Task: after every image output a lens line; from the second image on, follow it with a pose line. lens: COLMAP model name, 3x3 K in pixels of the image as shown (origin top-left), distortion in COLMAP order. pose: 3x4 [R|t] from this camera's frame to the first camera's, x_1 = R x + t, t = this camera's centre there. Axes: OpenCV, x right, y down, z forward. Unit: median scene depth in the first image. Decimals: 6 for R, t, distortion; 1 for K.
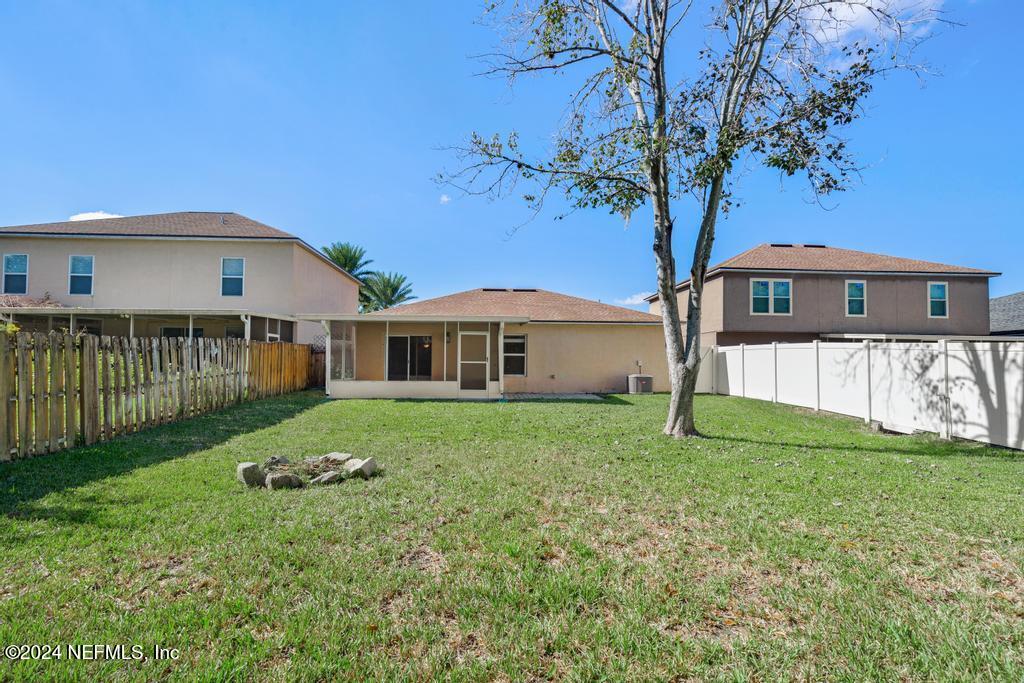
lens RADIAL K [[472.3, 0, 511.9], [0, 472.3, 341.9], [0, 0, 1]] dist [0.005731, 0.000096]
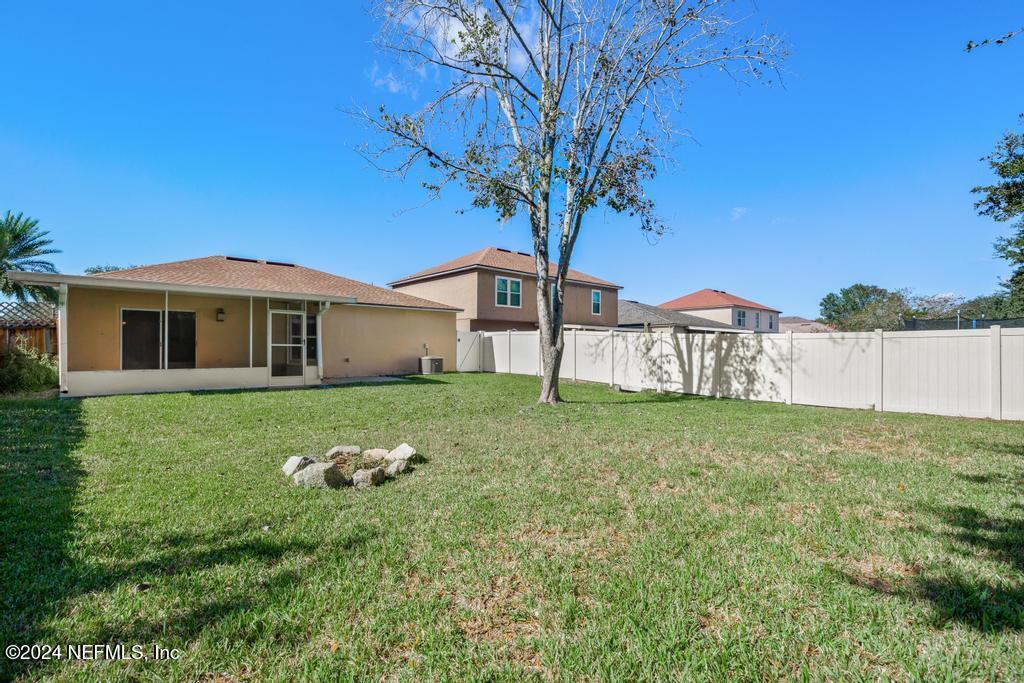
lens RADIAL K [[472.3, 0, 512.1], [0, 472.3, 344.1], [0, 0, 1]] dist [0.005731, 0.000096]
pose [[0.773854, 0.002014, 0.633361, -0.419159], [-0.028760, 0.999075, 0.031962, 0.000980], [-0.632711, -0.042950, 0.773196, 0.064513]]
